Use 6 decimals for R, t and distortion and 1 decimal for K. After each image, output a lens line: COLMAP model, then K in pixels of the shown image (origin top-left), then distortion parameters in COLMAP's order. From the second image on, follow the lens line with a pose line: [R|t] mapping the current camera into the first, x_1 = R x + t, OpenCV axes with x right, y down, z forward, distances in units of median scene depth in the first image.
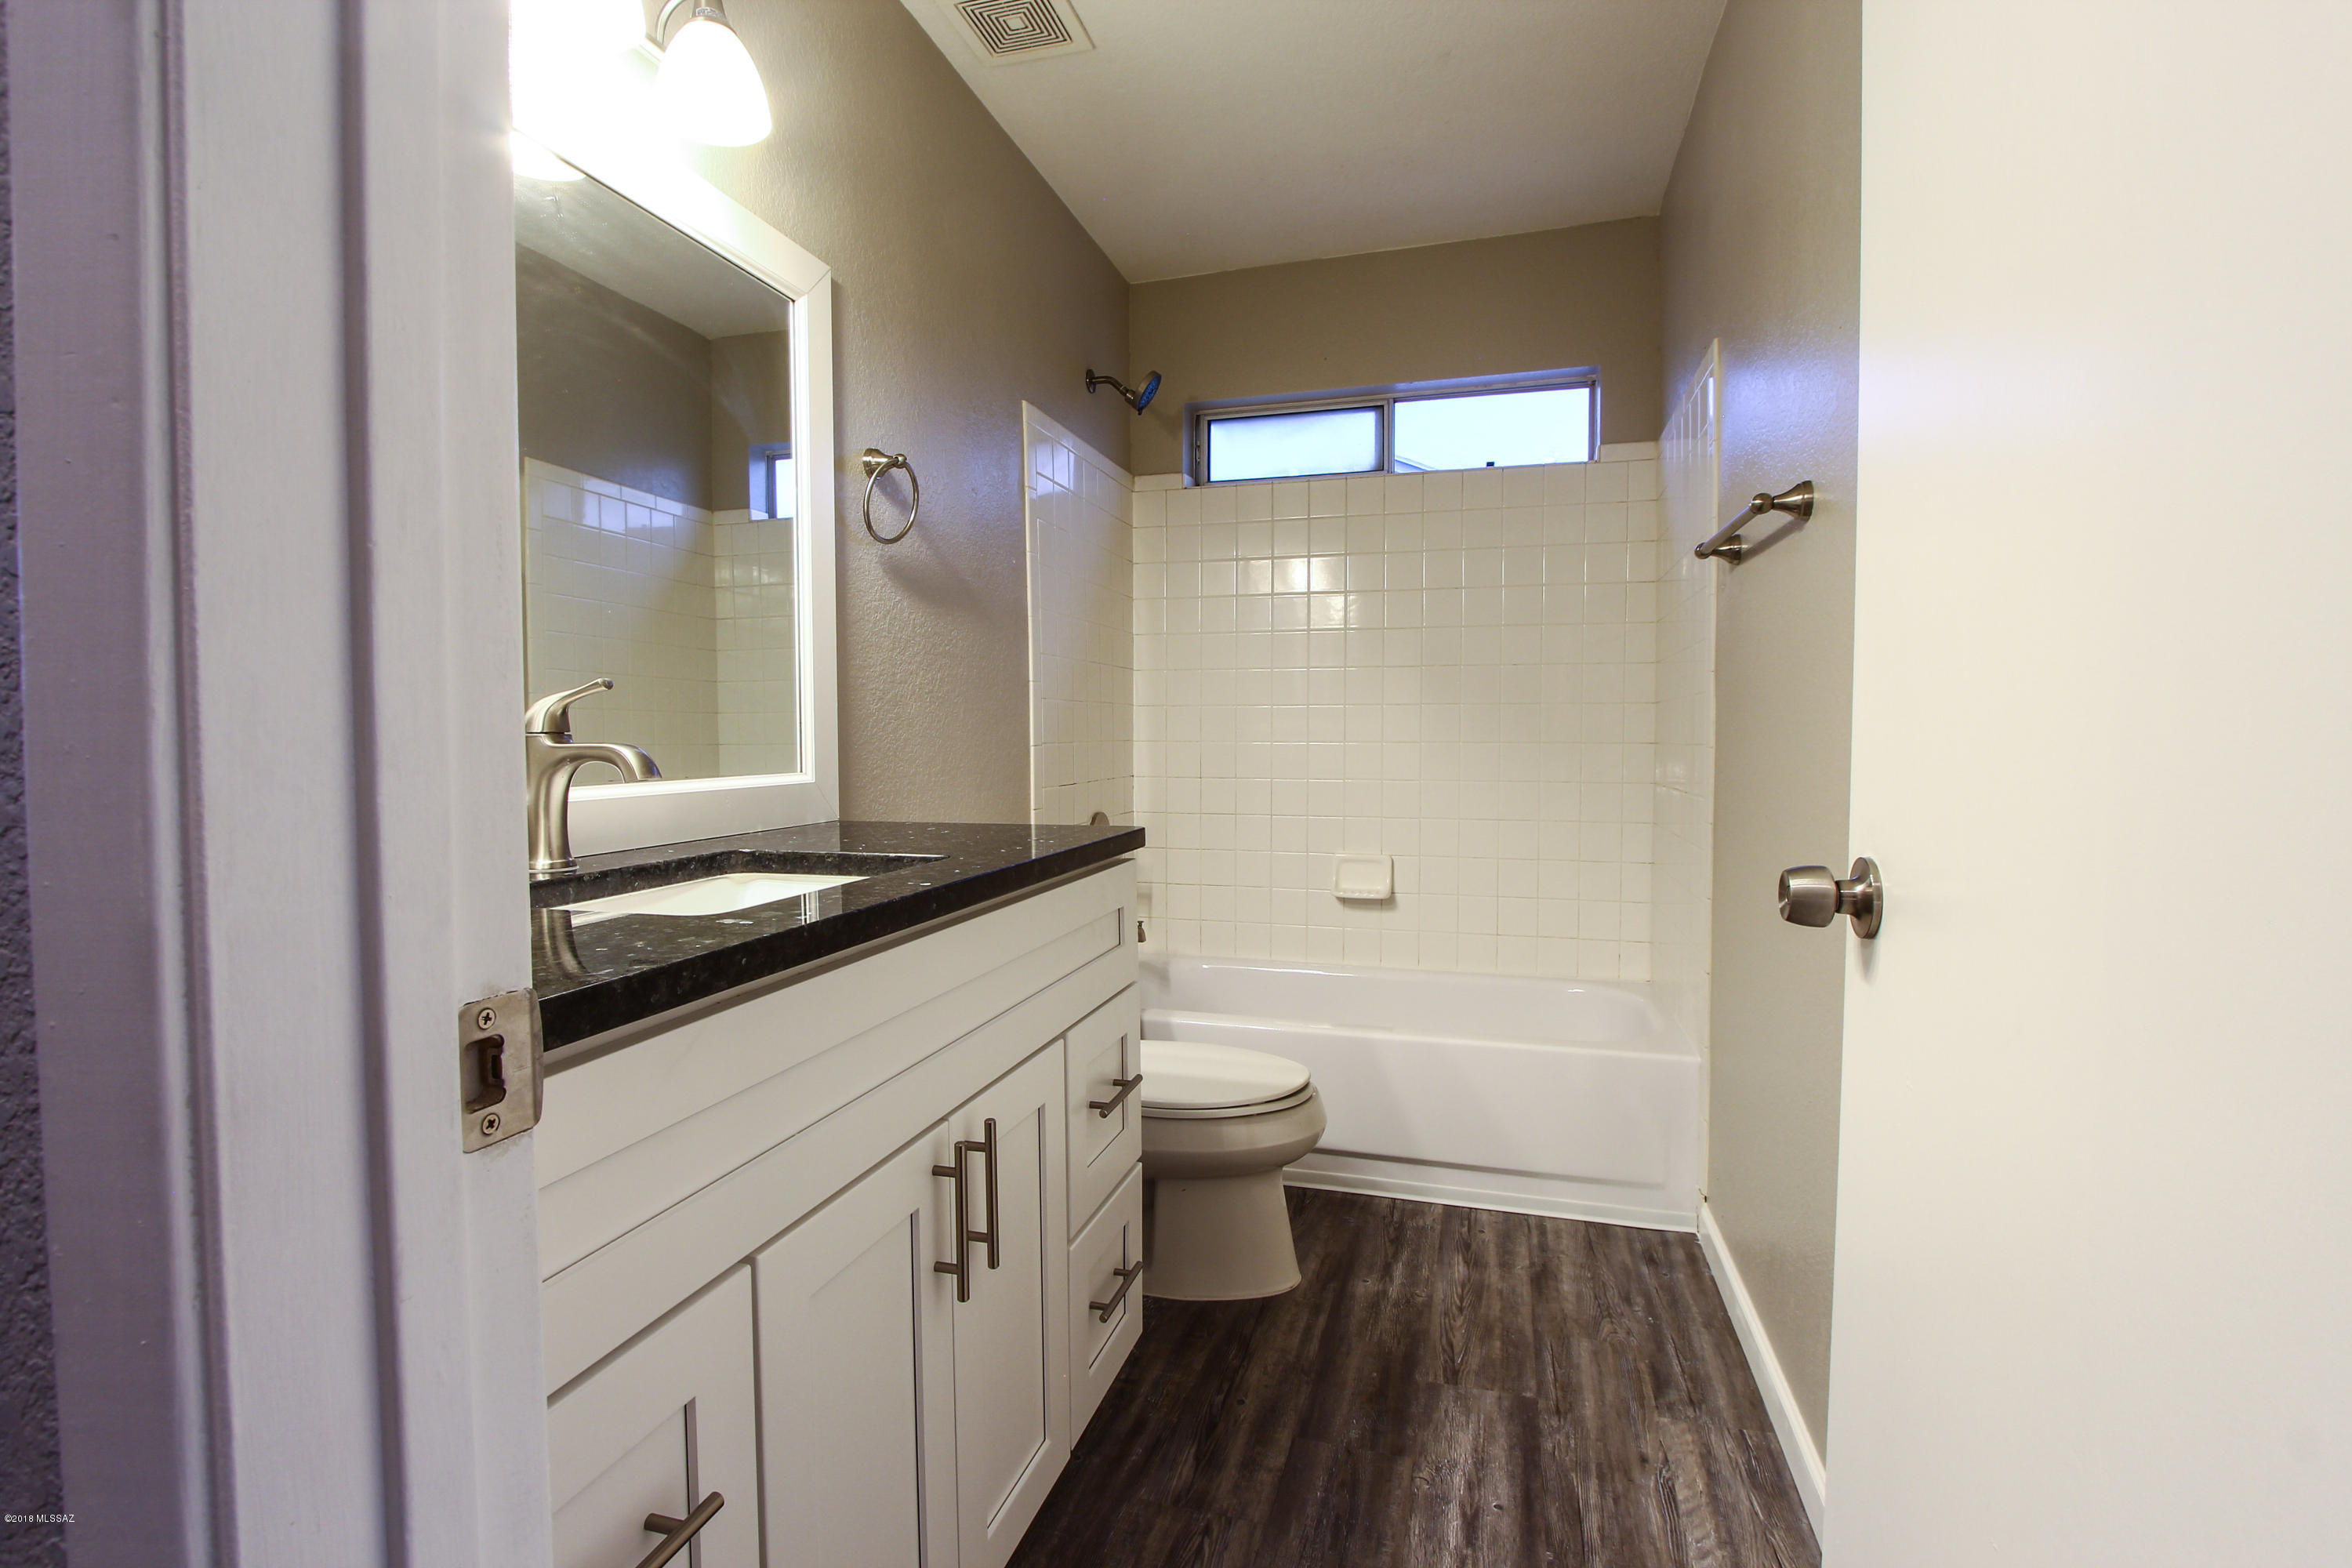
lens RADIAL K [[1091.1, 0, 1175.7], [0, 1091.1, 782.0], [0, 0, 1]] dist [-0.019944, 0.001283]
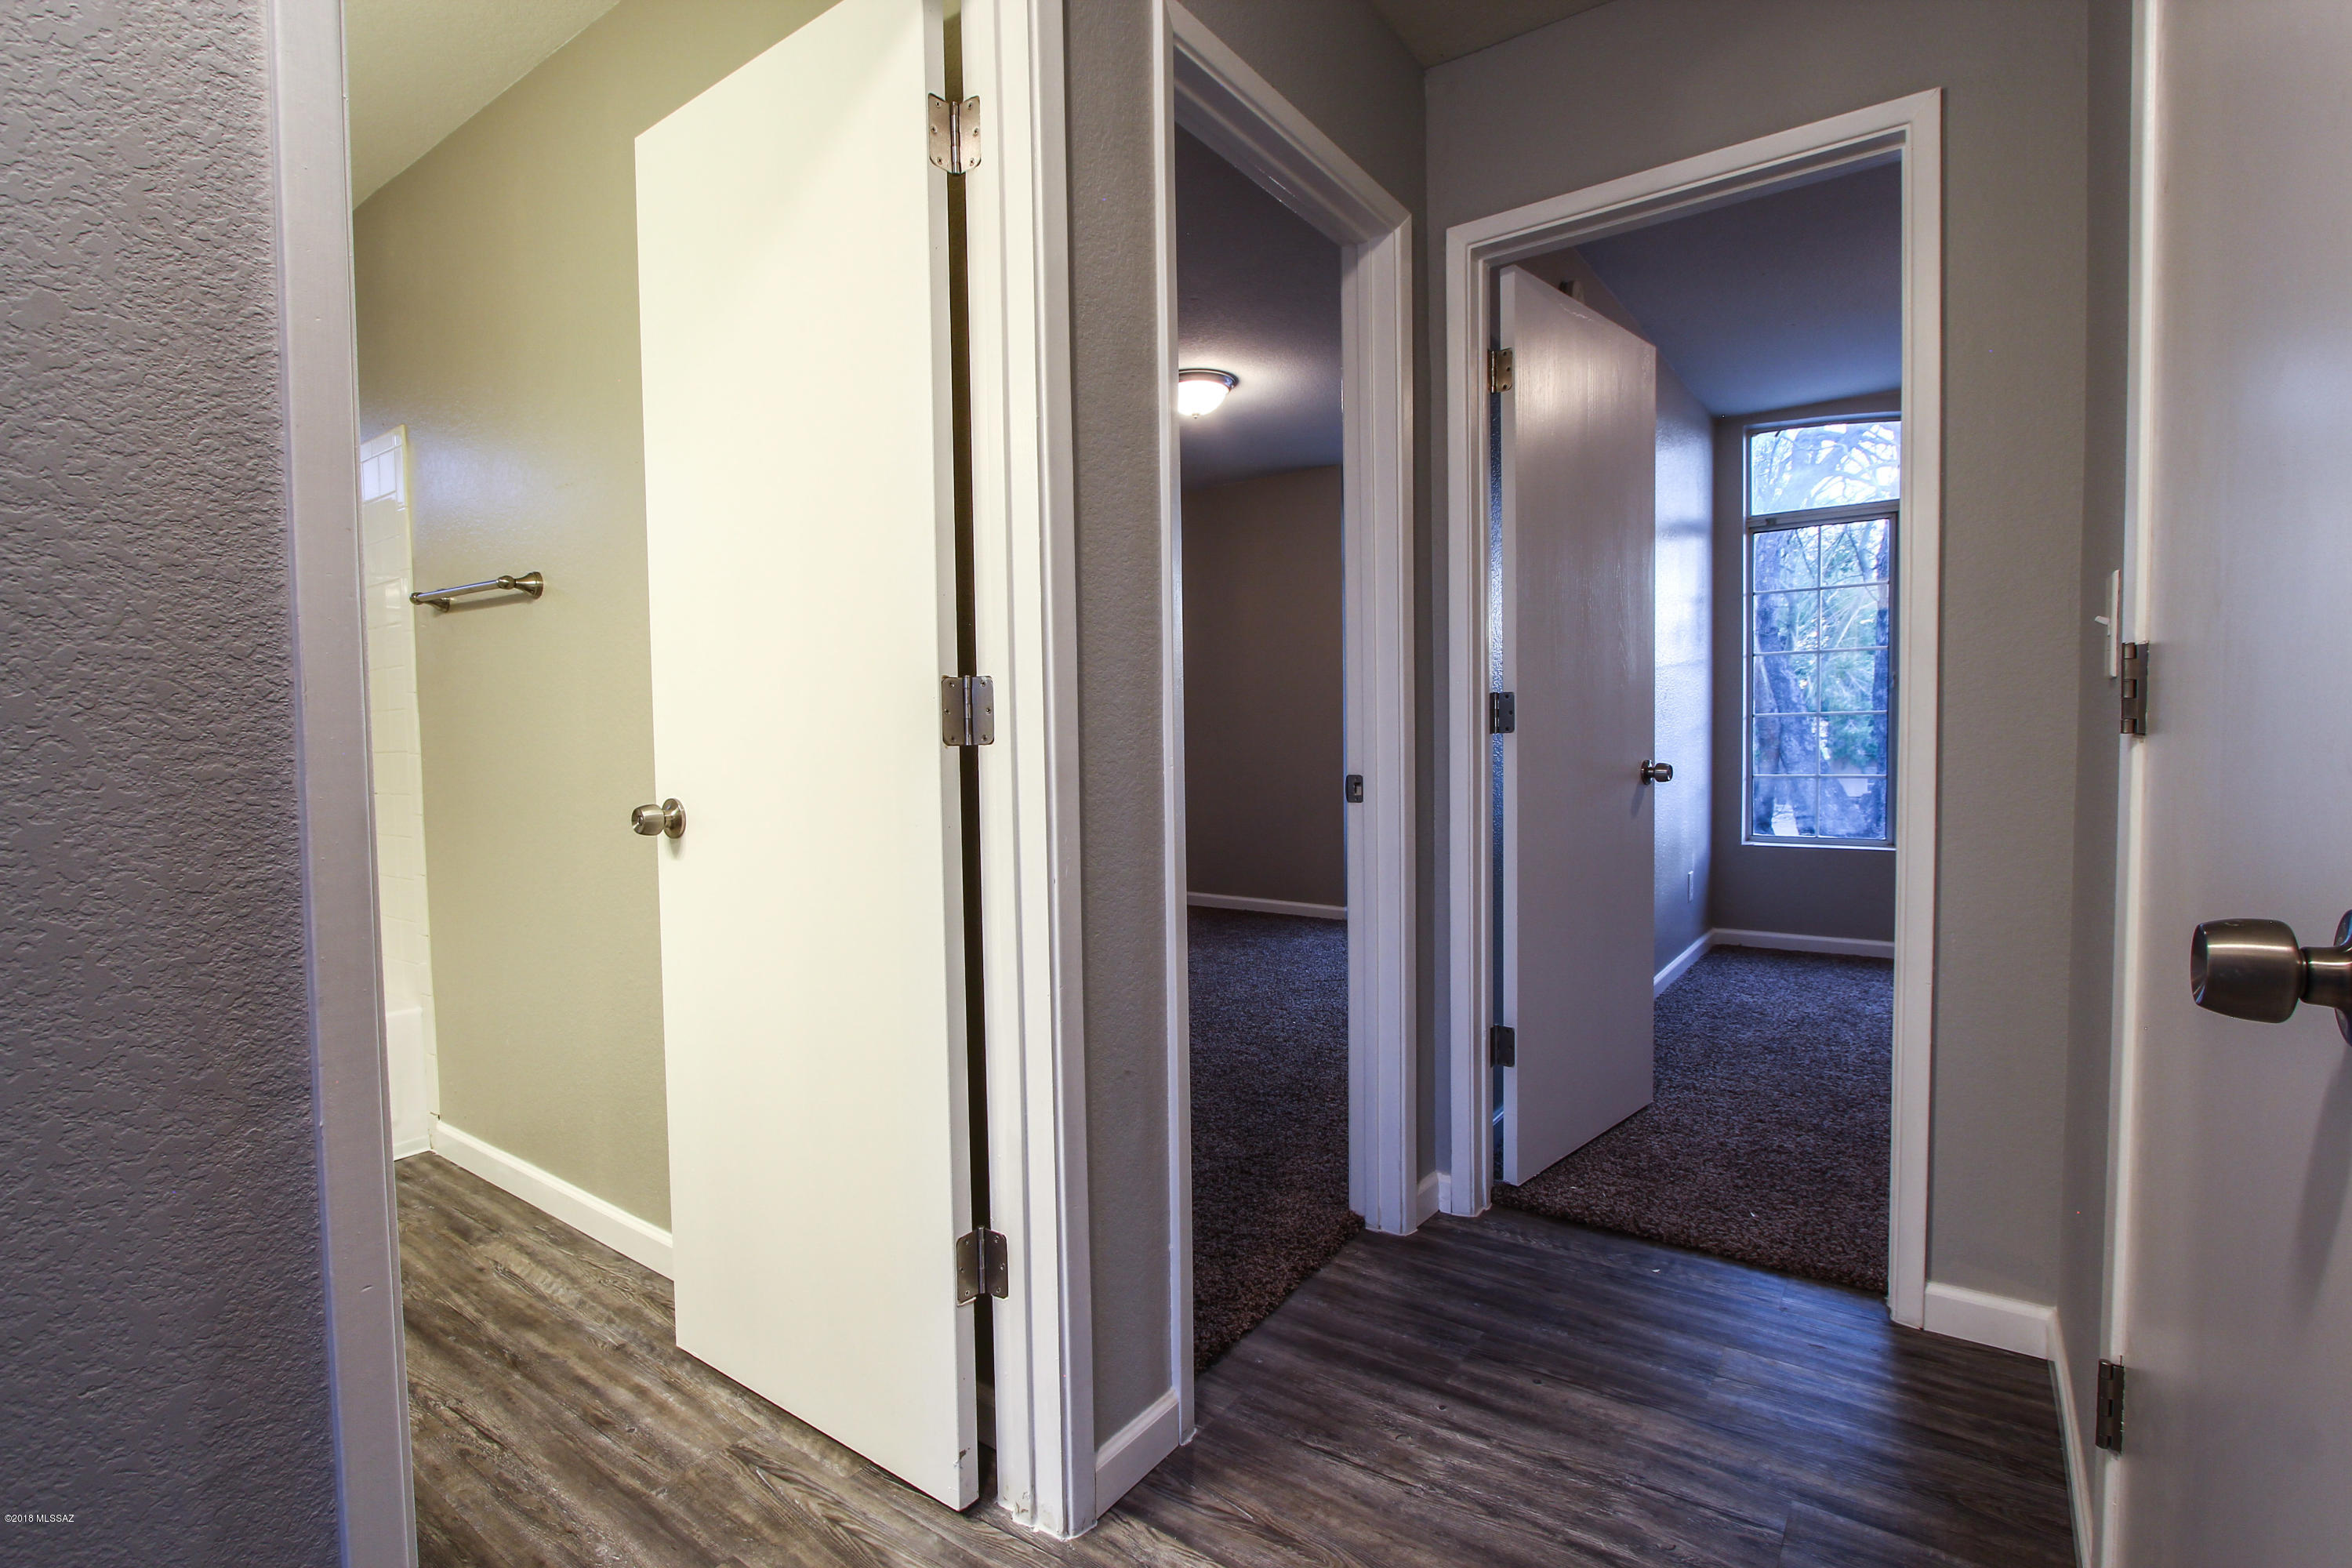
lens RADIAL K [[1091.1, 0, 1177.9], [0, 1091.1, 773.9], [0, 0, 1]] dist [-0.019944, 0.001283]
pose [[0.327550, -0.038814, 0.944036, -0.632876], [0.056292, 0.998183, 0.021508, 0.022436], [-0.943155, 0.046097, 0.329139, -0.366965]]
